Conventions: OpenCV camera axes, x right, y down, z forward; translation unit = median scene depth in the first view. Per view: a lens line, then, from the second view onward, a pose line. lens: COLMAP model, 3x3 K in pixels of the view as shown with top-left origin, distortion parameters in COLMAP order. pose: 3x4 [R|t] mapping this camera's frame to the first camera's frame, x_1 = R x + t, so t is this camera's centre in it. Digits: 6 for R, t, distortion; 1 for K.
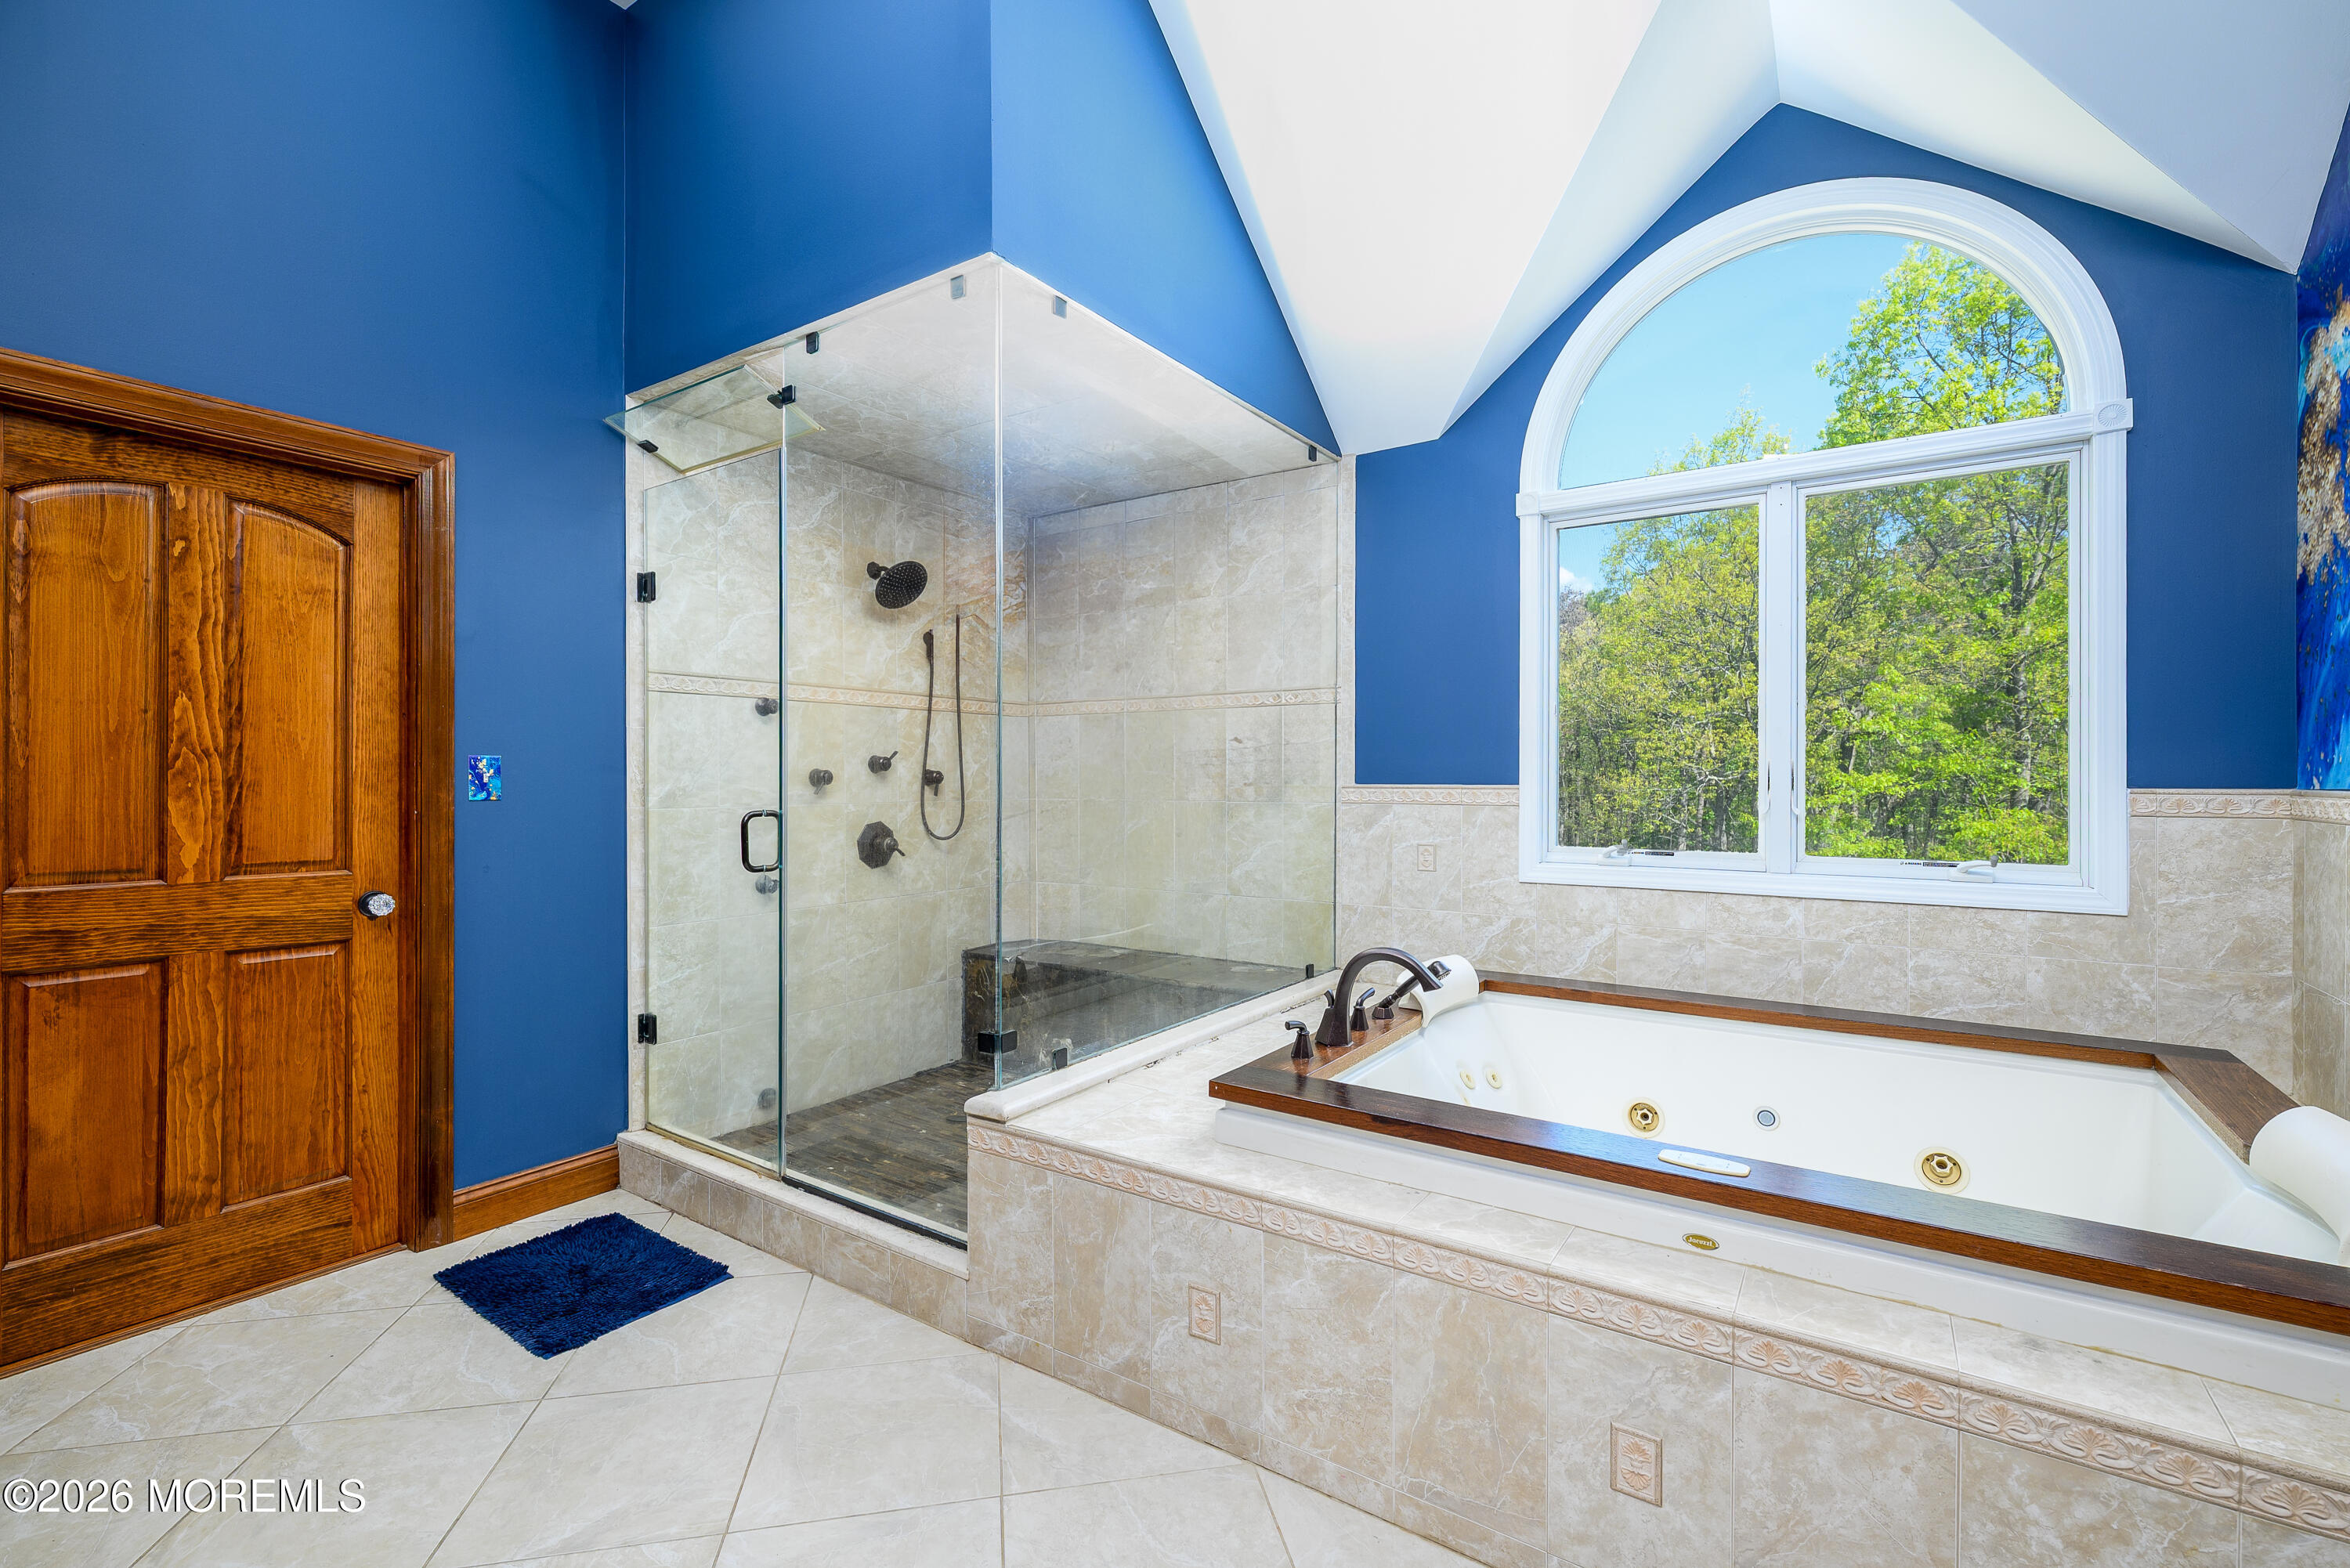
lens RADIAL K [[1010.1, 0, 1169.5], [0, 1010.1, 783.6], [0, 0, 1]] dist [-0.002095, 0.000292]
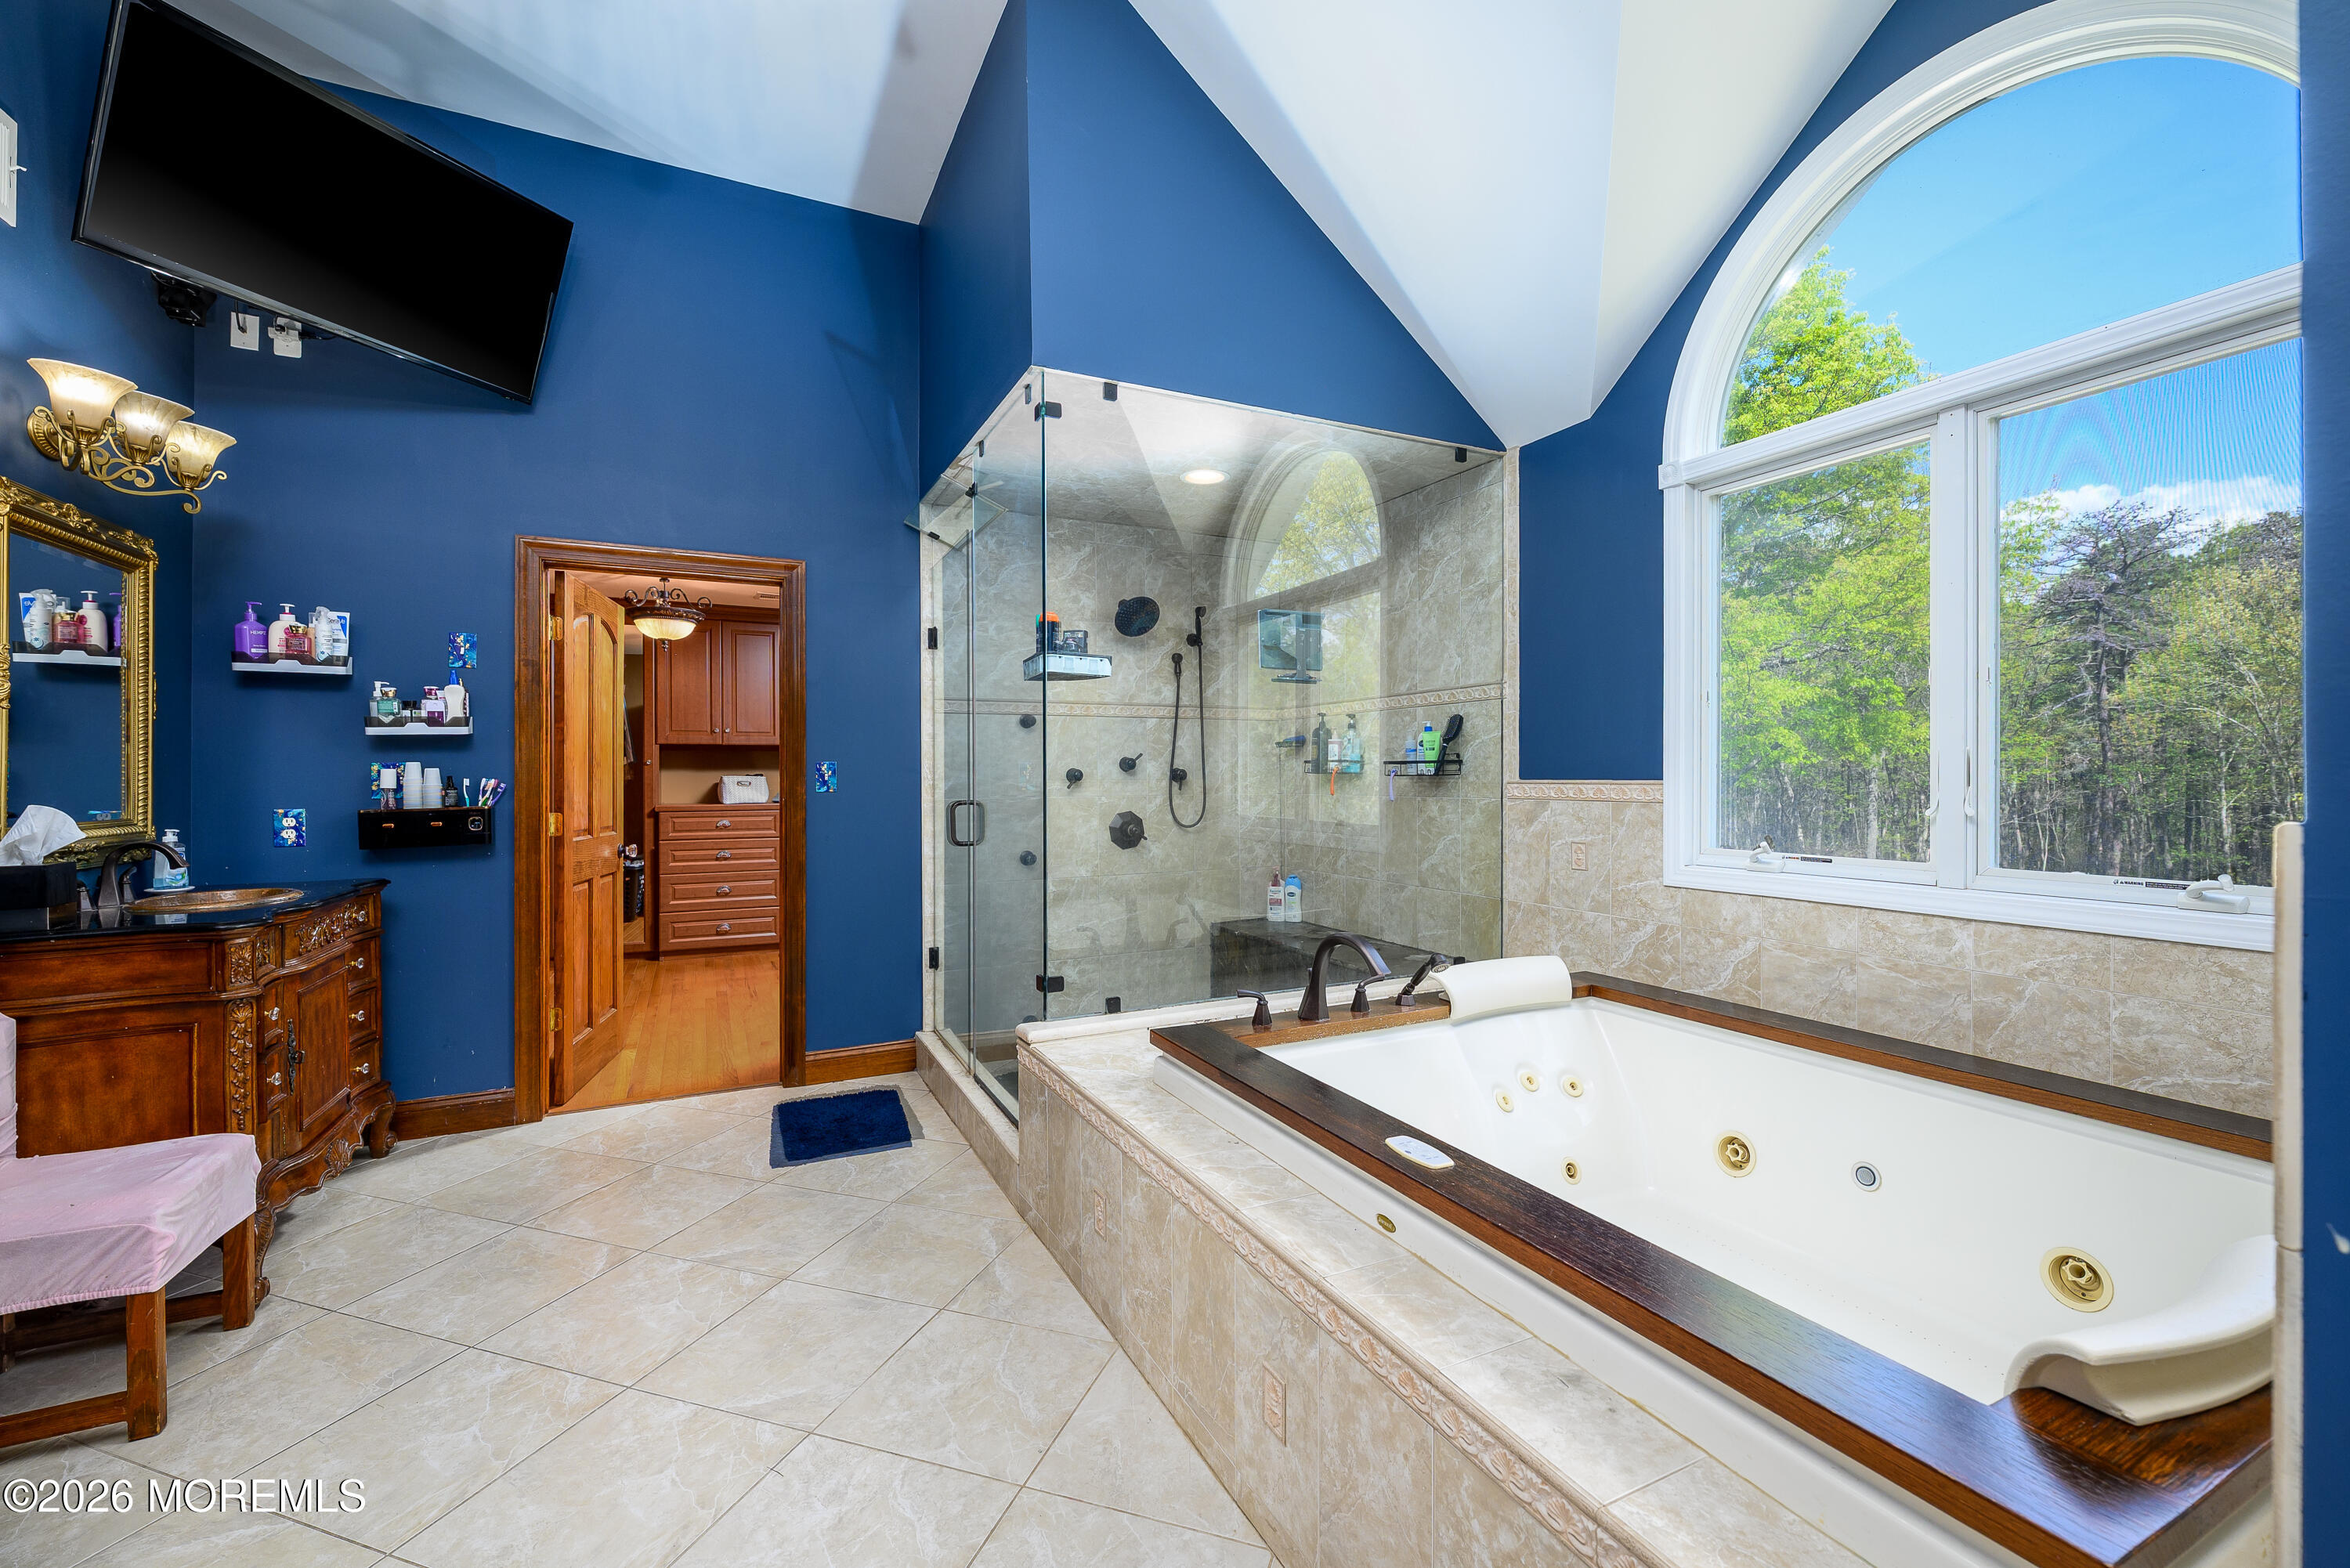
lens RADIAL K [[951.2, 0, 1164.3], [0, 951.2, 777.7], [0, 0, 1]] dist [-0.002906, 0.000669]
pose [[0.873652, -0.002999, -0.486542, 0.389790], [0.001899, 0.999994, -0.002753, 0.000414], [0.486548, 0.001481, 0.873653, 0.019423]]
